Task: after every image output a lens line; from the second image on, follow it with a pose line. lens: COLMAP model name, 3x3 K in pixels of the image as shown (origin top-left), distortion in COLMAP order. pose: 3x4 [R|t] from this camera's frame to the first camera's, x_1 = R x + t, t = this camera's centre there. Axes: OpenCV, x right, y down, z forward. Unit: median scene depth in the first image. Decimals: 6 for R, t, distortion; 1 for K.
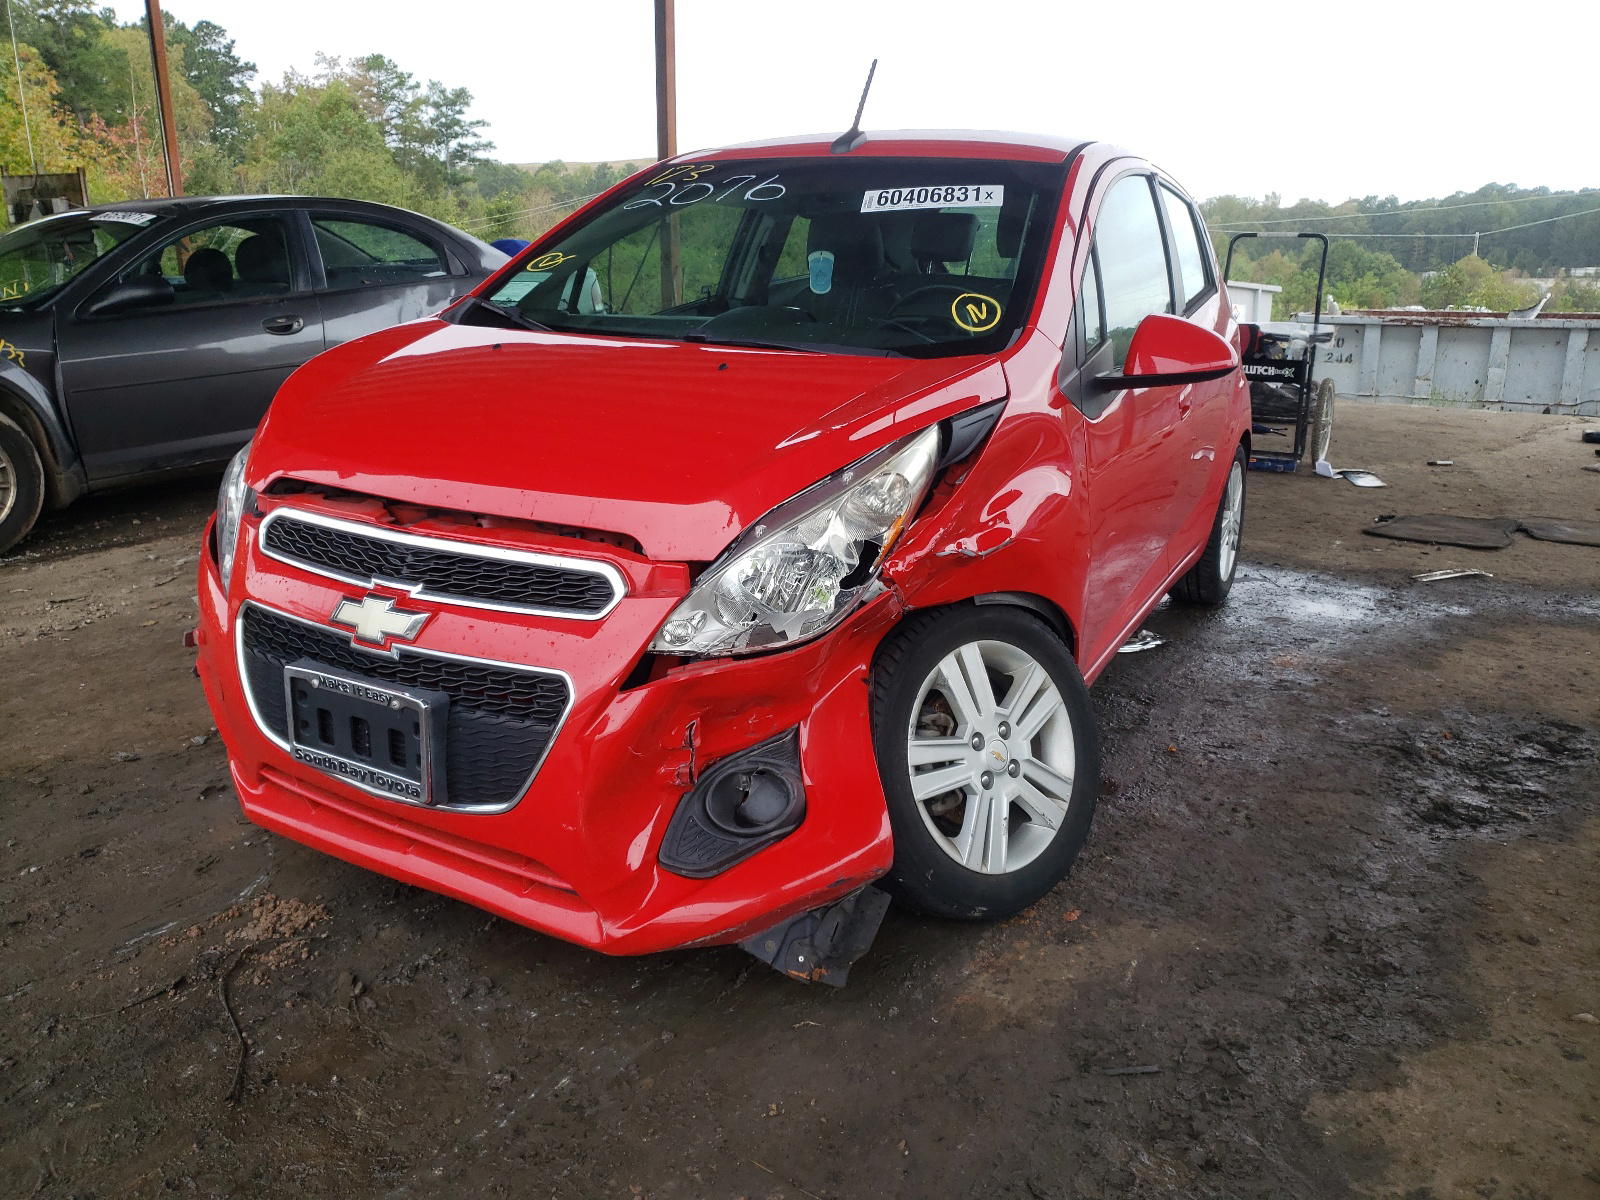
lens RADIAL K [[1277.3, 0, 811.9], [0, 1277.3, 590.4], [0, 0, 1]] dist [0.026902, -0.023743]
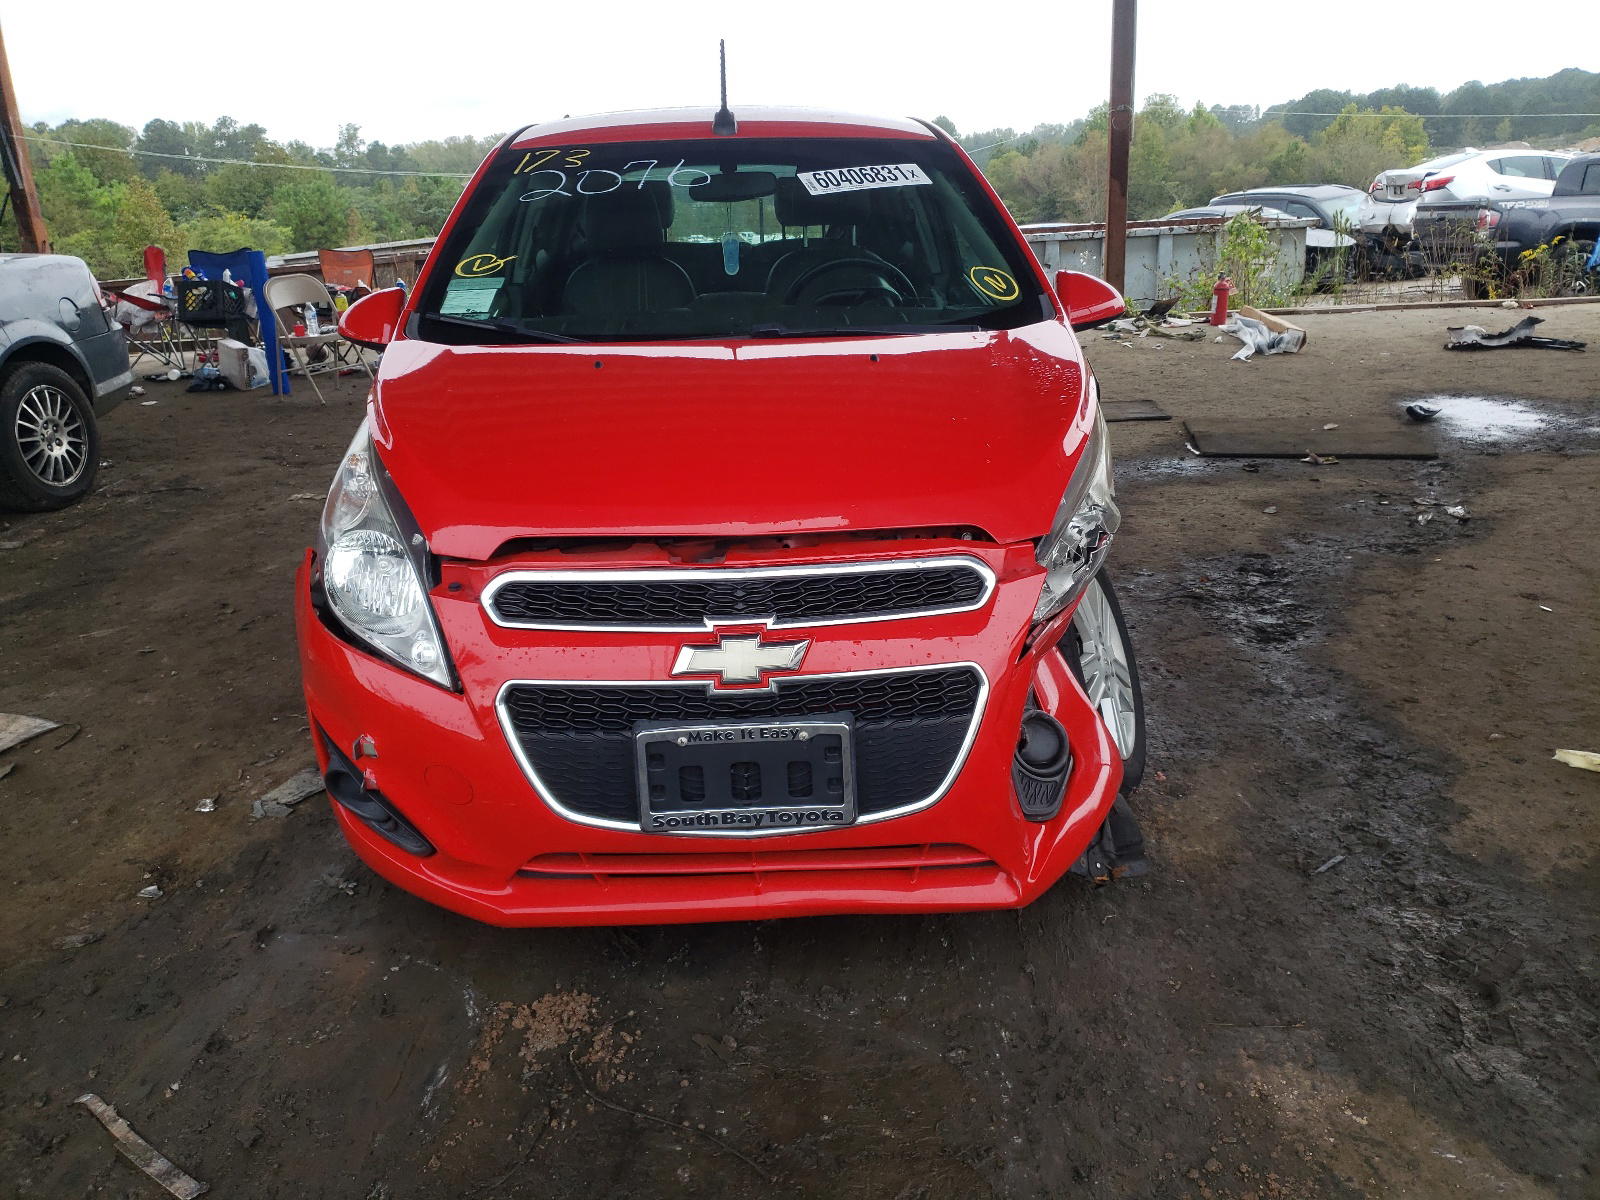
lens RADIAL K [[1277.3, 0, 792.5], [0, 1277.3, 592.7], [0, 0, 1]] dist [0.026902, -0.023743]
pose [[0.848172, -0.203375, 0.489125, -0.769742], [0.179645, 0.979077, 0.095580, -0.112351], [-0.498330, 0.006800, 0.866961, 0.144123]]
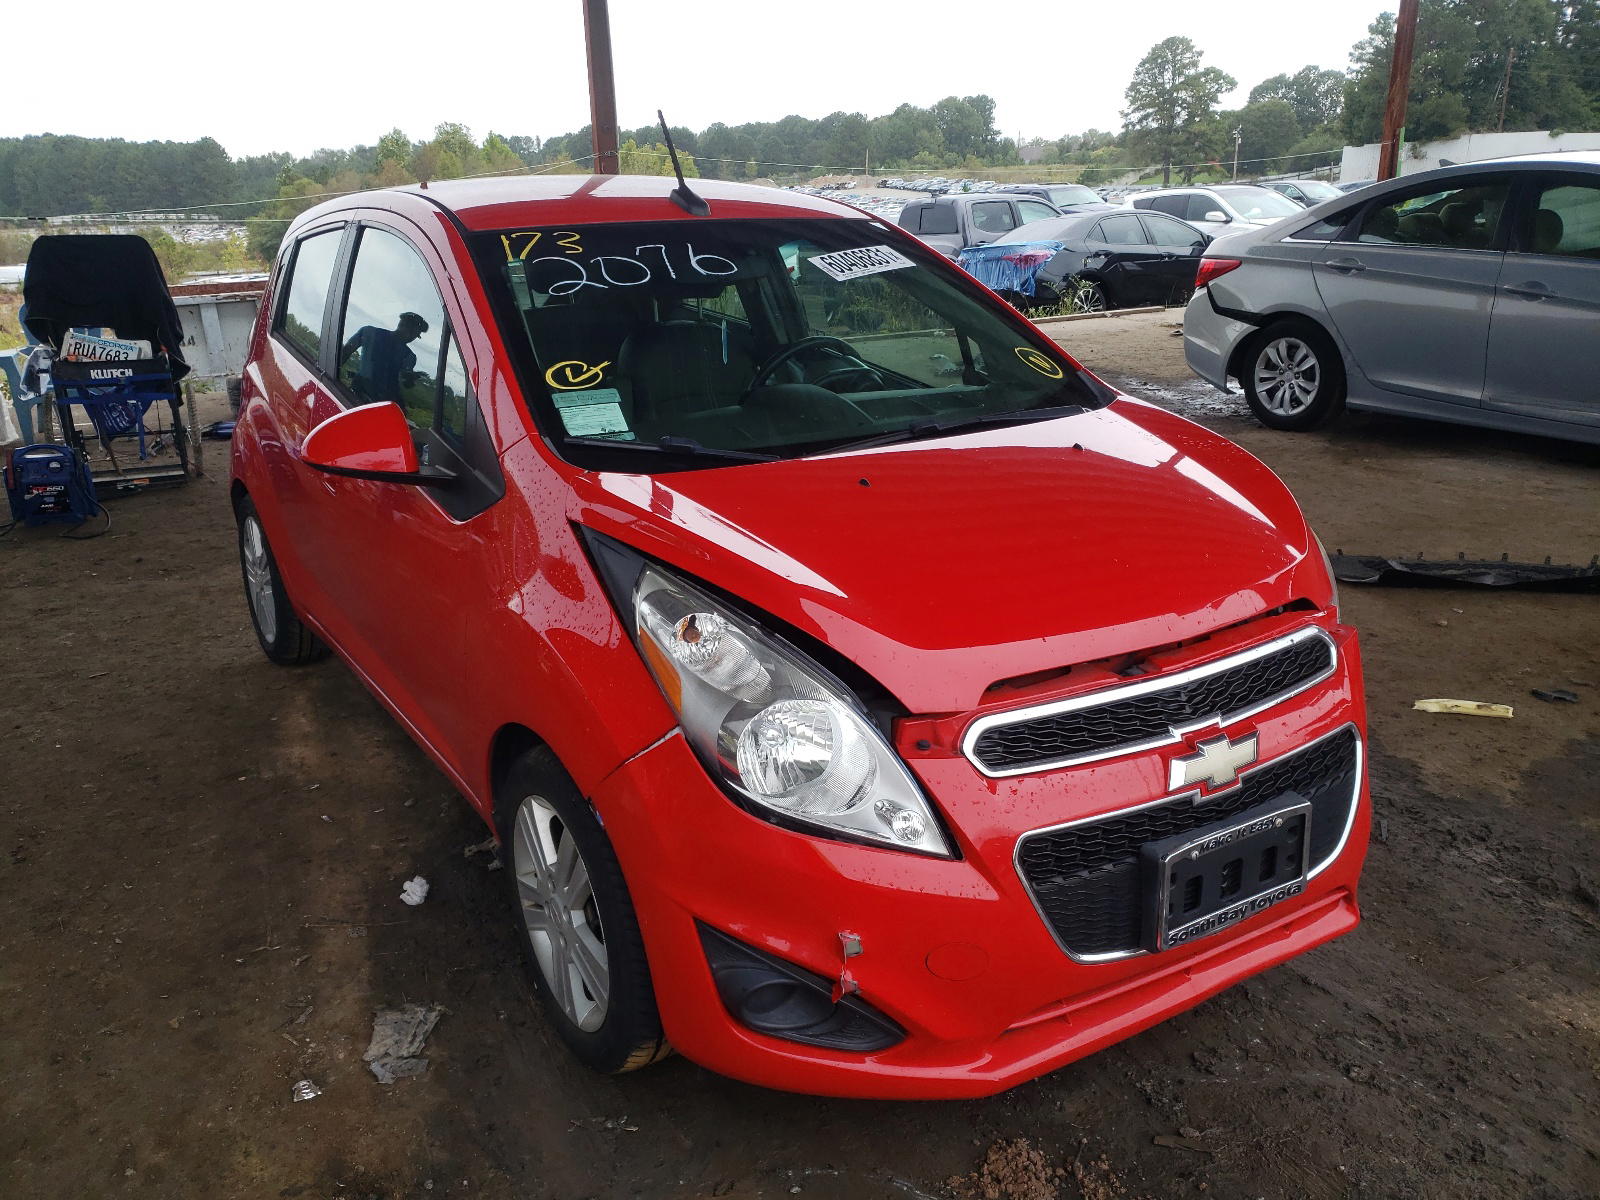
lens RADIAL K [[1277.3, 0, 791.1], [0, 1277.3, 614.3], [0, 0, 1]] dist [0.026902, -0.023743]
pose [[0.468699, -0.305979, 0.828673, -1.283991], [0.256087, 0.944874, 0.204041, -0.373062], [-0.845423, 0.116578, 0.521219, 0.750989]]
